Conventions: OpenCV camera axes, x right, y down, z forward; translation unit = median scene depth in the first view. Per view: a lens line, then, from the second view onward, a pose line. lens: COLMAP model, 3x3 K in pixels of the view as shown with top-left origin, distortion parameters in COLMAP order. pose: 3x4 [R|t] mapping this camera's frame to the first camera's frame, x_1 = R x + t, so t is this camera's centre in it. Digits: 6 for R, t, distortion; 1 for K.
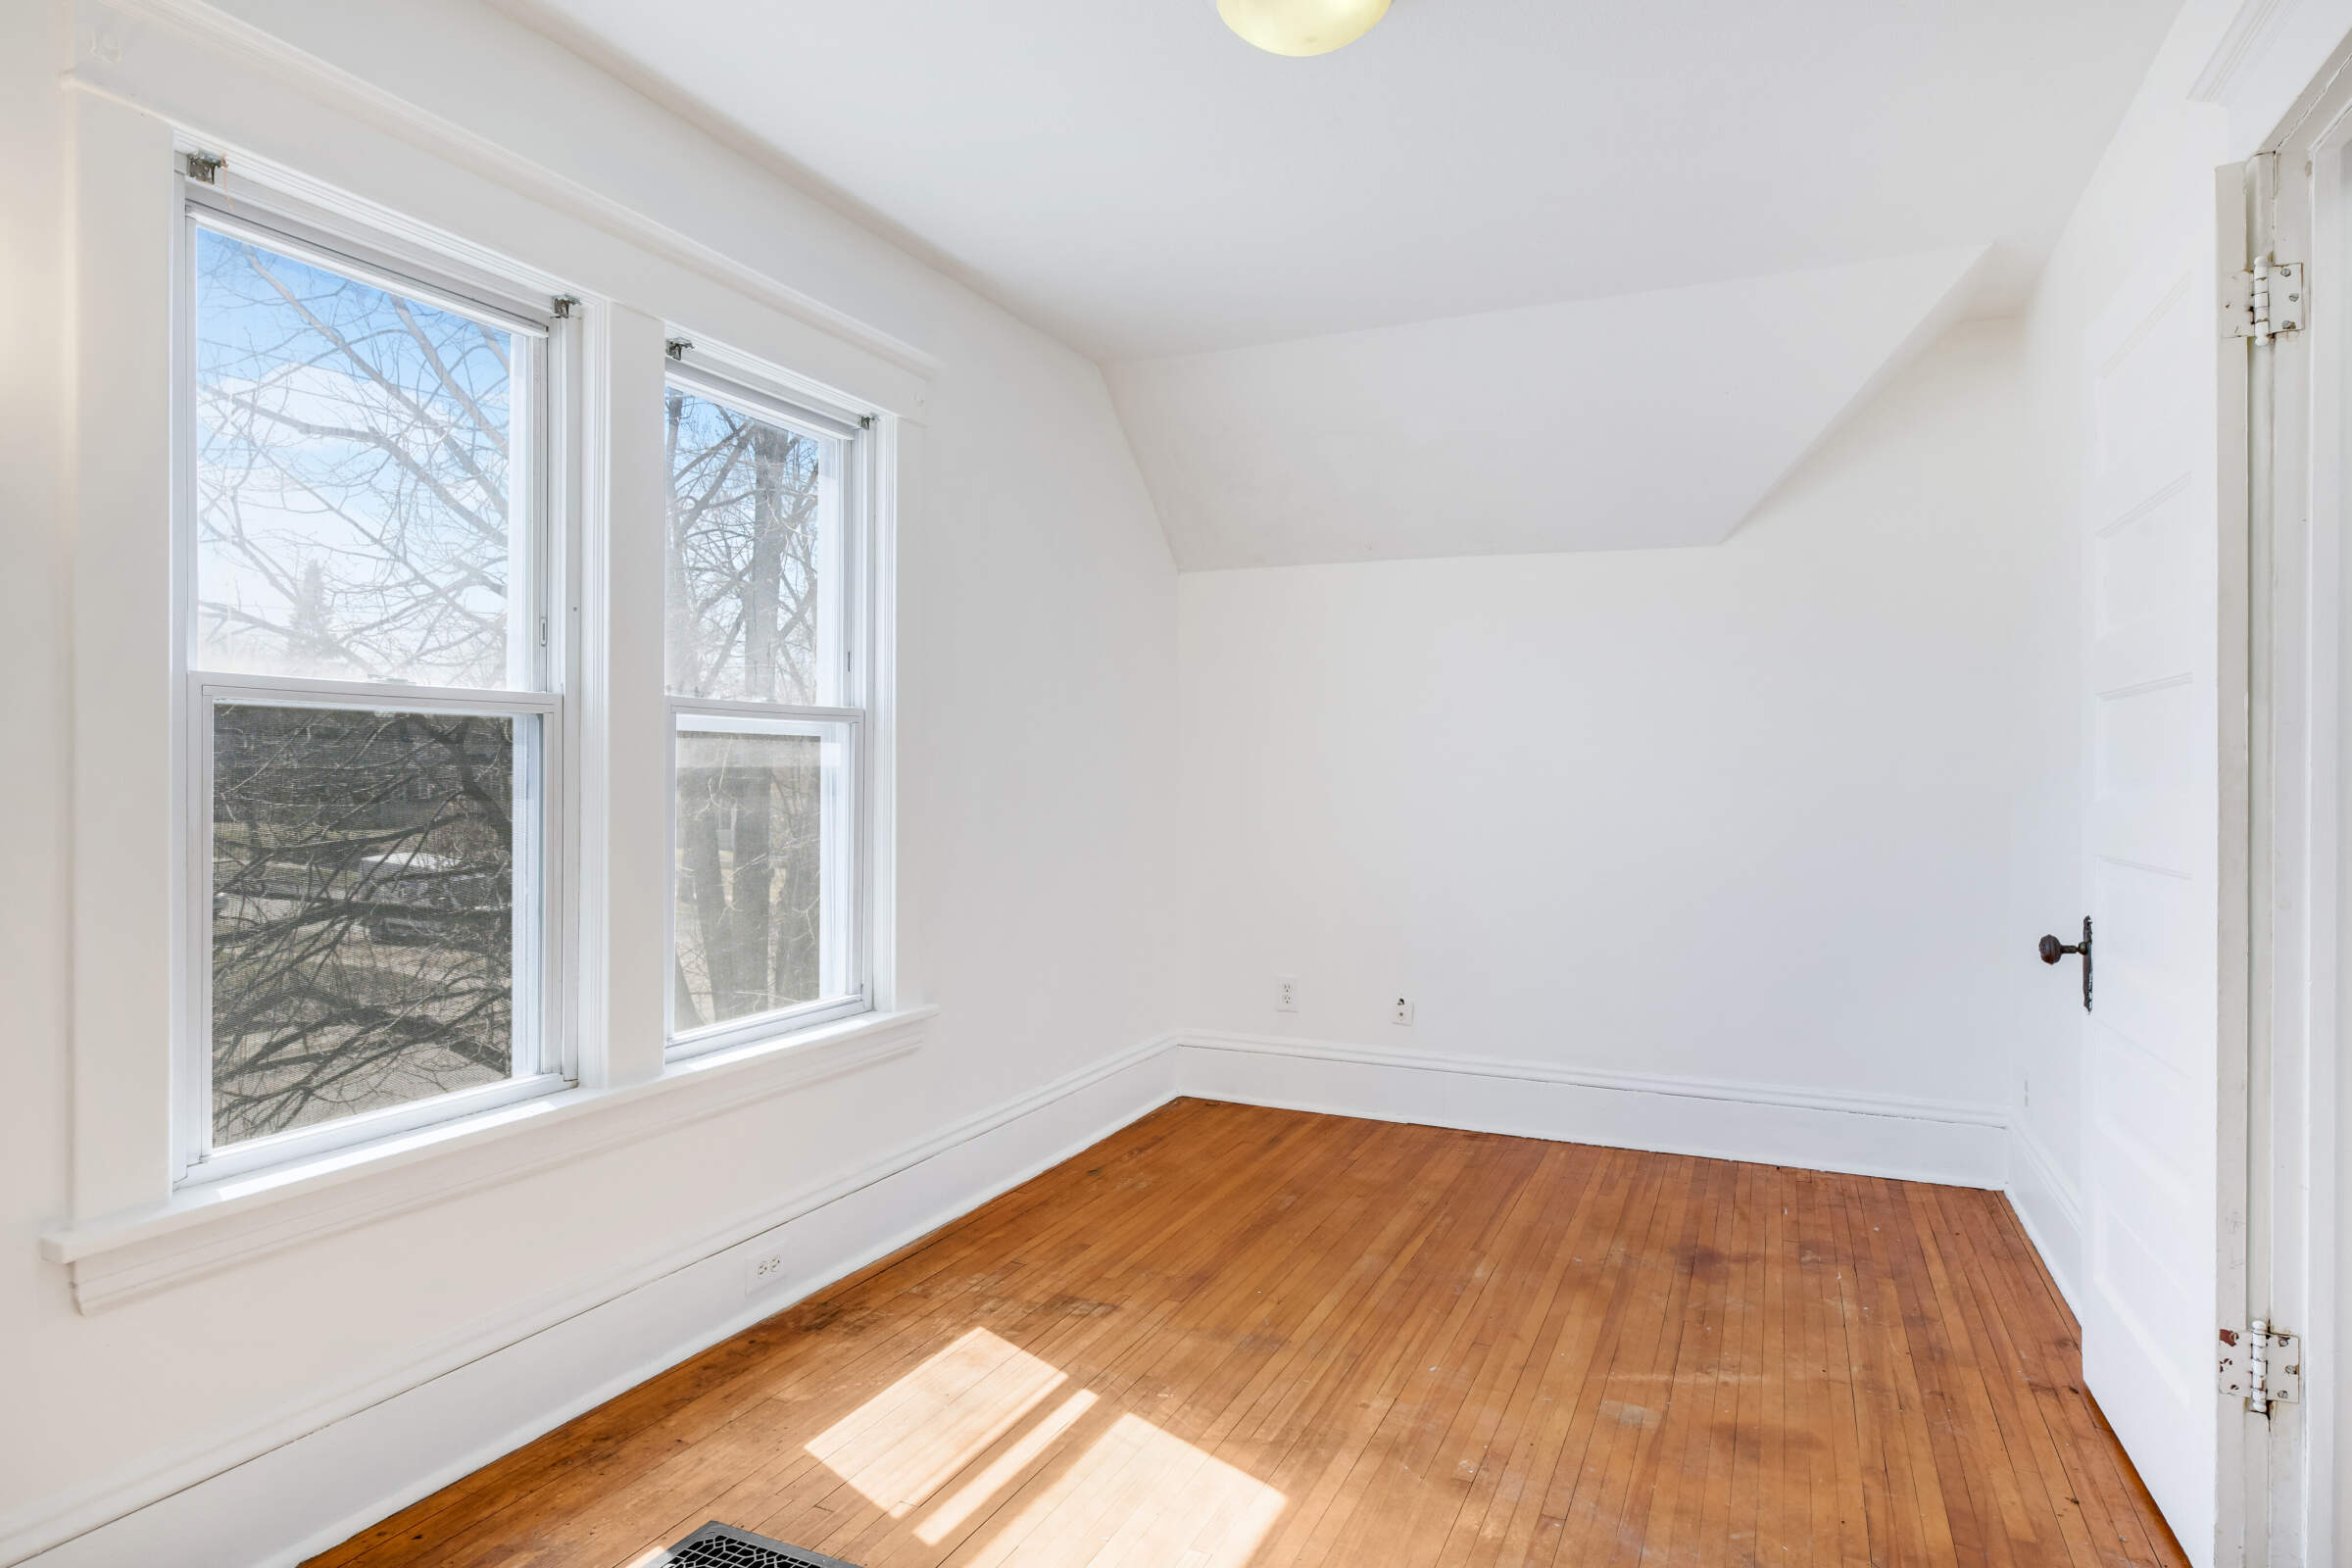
lens RADIAL K [[1348.5, 0, 1178.5], [0, 1348.5, 777.6], [0, 0, 1]] dist [-0.025135, -0.000841]
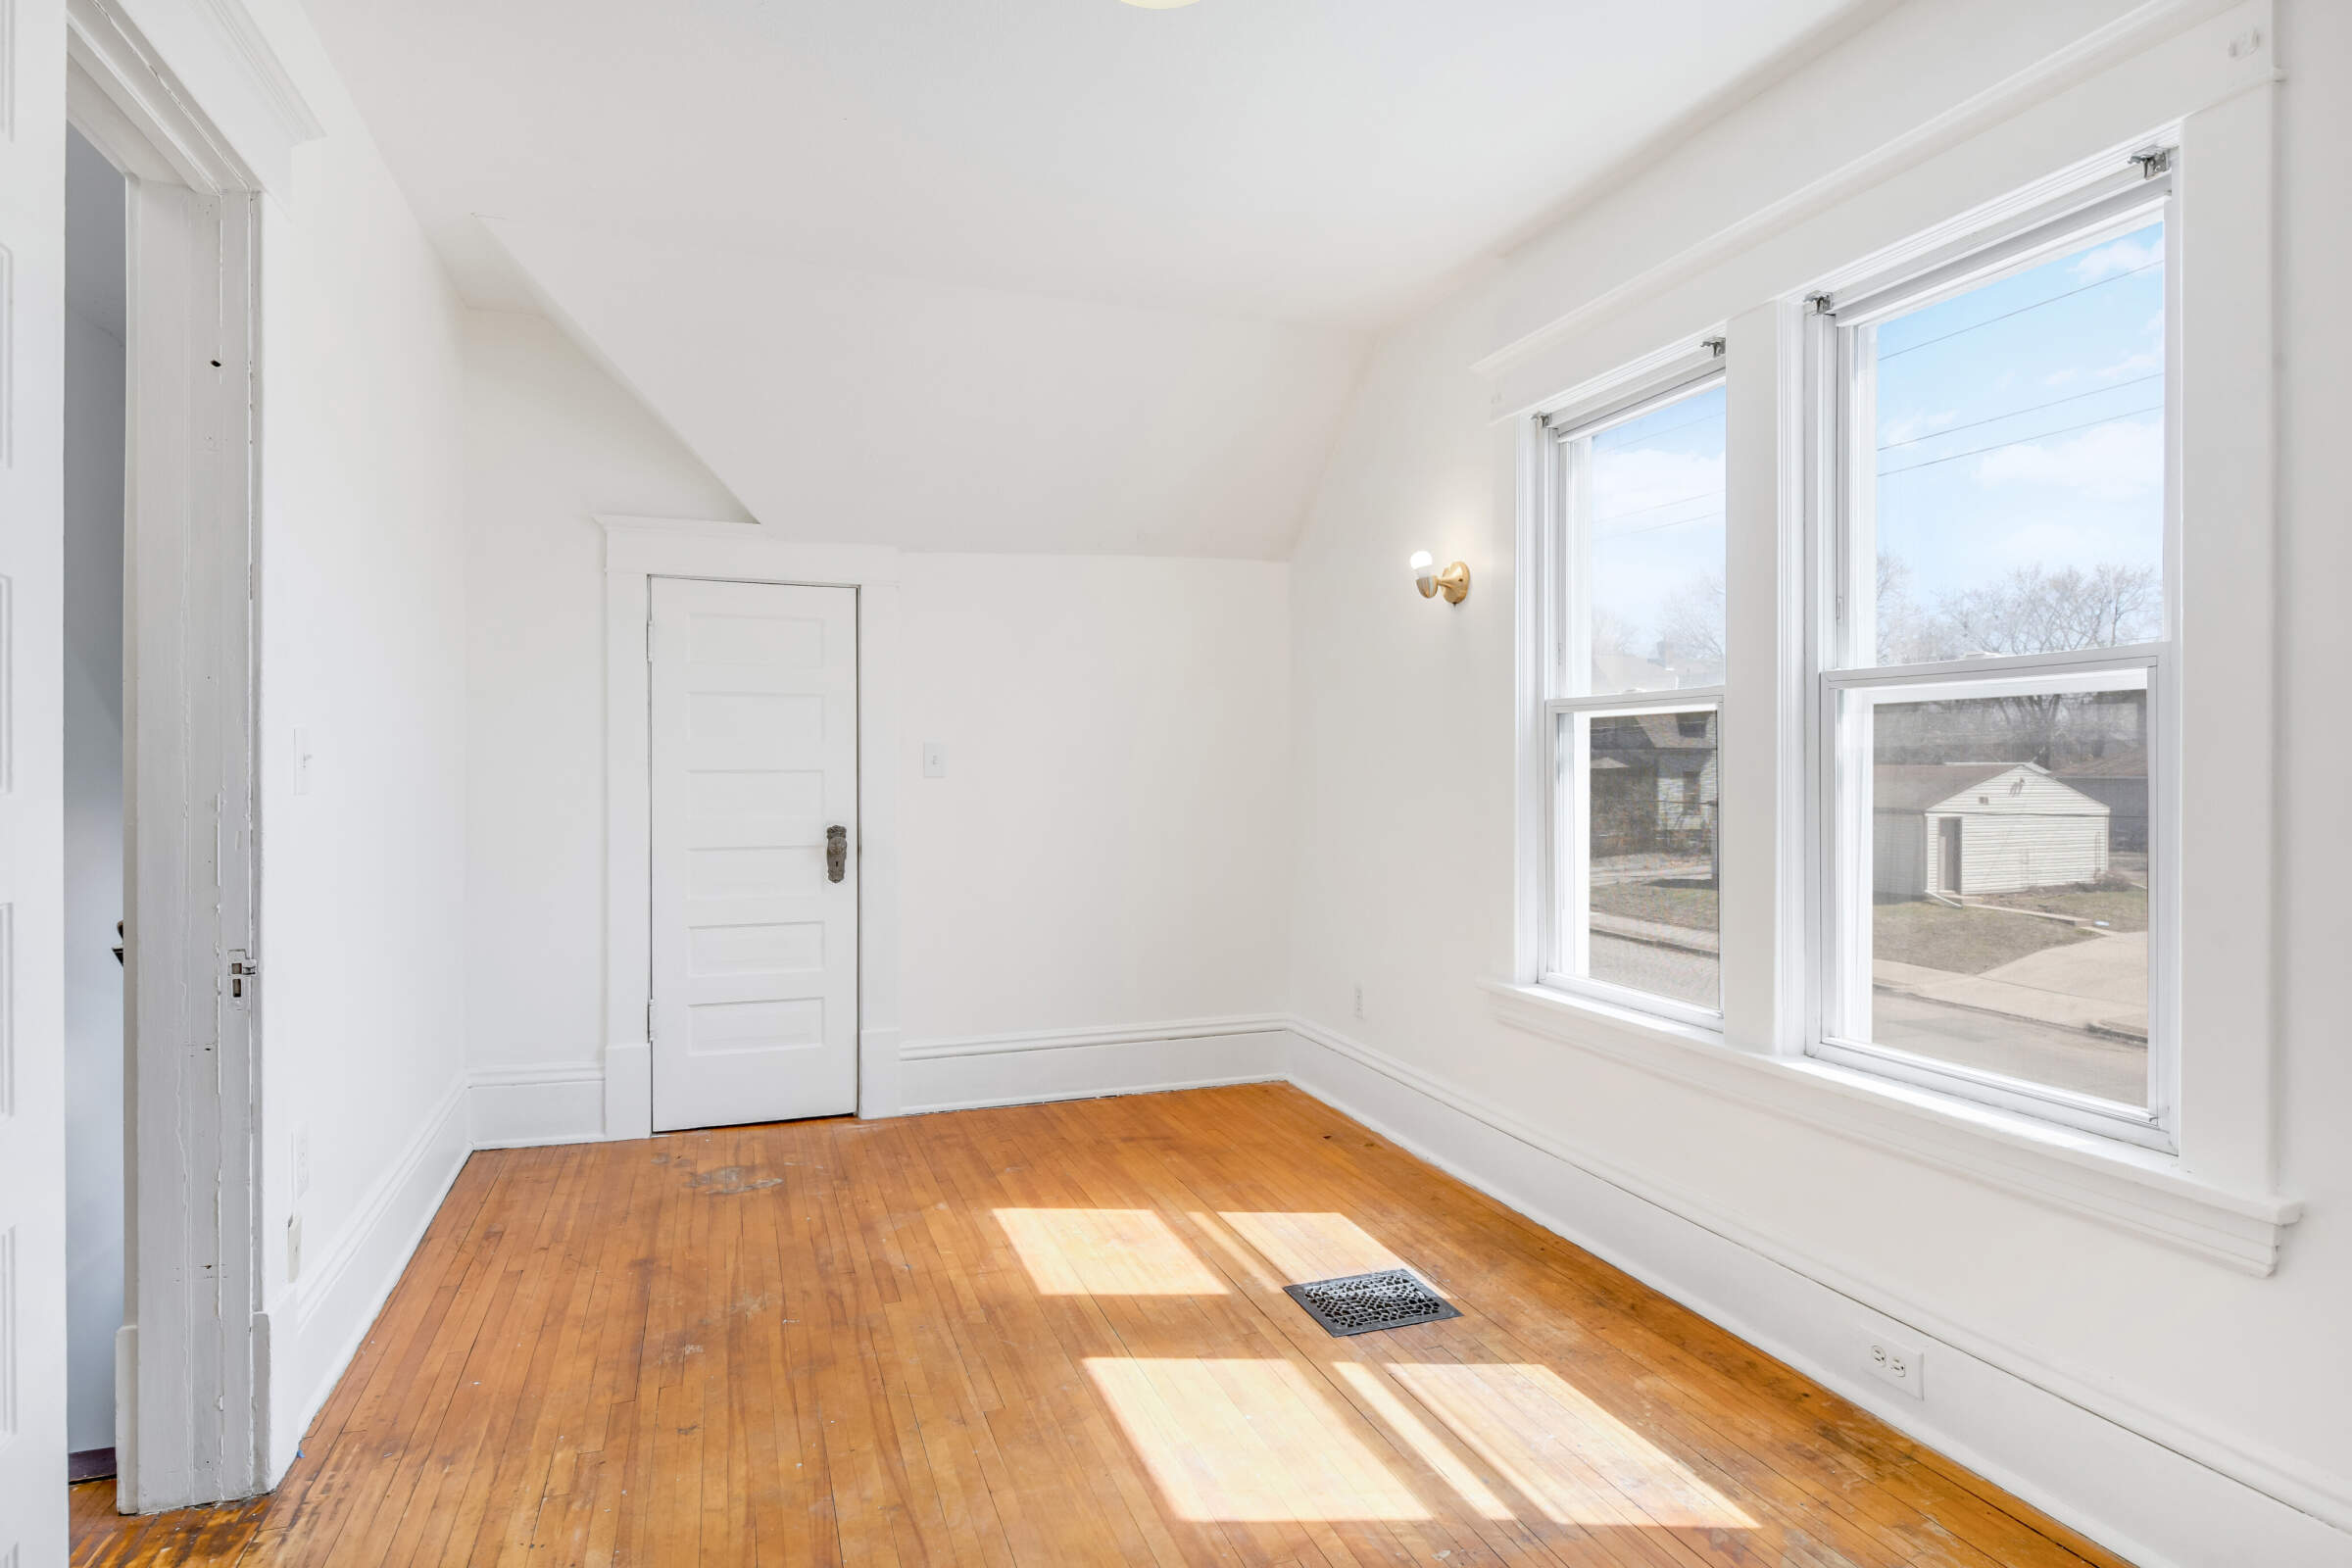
lens RADIAL K [[1348.5, 0, 1179.1], [0, 1348.5, 772.0], [0, 0, 1]] dist [-0.025135, -0.000841]
pose [[-0.737198, 0.004755, -0.675660, 0.652701], [-0.003883, 0.999929, 0.011274, 0.002071], [0.675665, 0.010935, -0.737127, 1.538197]]
